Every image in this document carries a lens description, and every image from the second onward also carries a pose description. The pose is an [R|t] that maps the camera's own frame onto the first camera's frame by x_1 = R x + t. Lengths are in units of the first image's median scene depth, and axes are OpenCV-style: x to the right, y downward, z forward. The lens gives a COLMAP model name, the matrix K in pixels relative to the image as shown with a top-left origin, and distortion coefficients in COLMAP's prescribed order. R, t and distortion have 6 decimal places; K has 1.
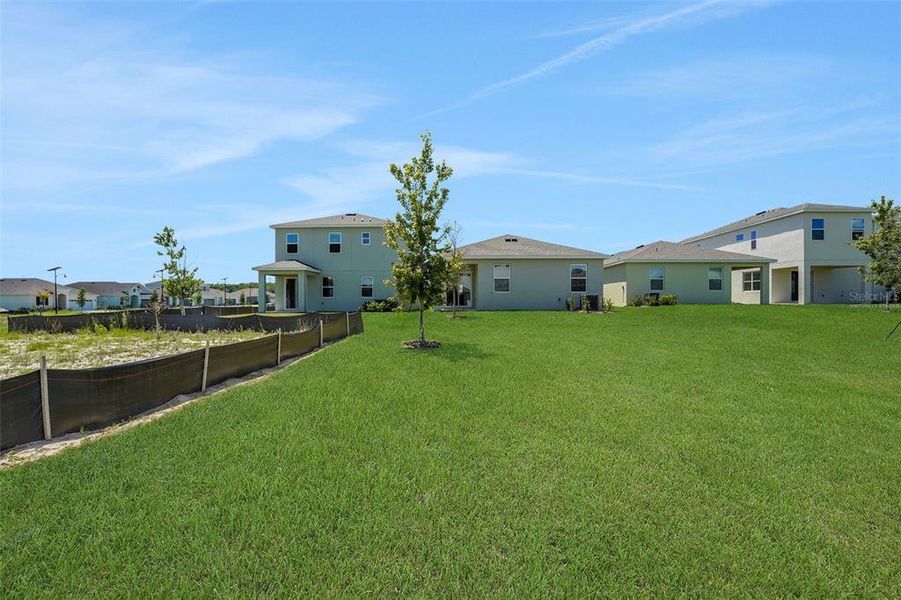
lens RADIAL K [[391.5, 0, 449.0], [0, 391.5, 308.9], [0, 0, 1]] dist [0.023890, -0.000204]
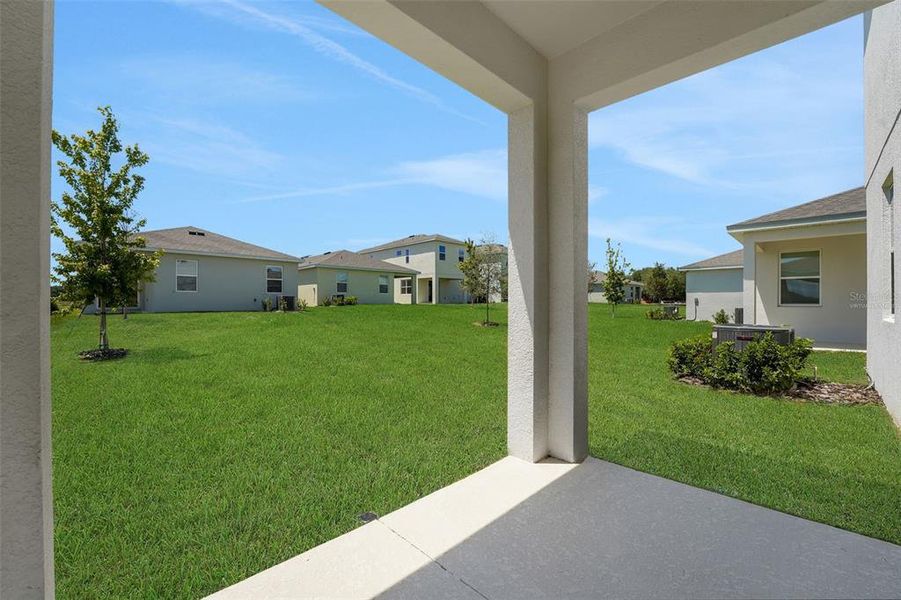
lens RADIAL K [[408.7, 0, 452.8], [0, 408.7, 303.1], [0, 0, 1]] dist [-0.001767, -0.000270]
pose [[0.717733, -0.000106, 0.696319, -0.080835], [0.010611, 0.999886, -0.010785, 0.000538], [-0.696238, 0.015129, 0.717651, -0.090487]]
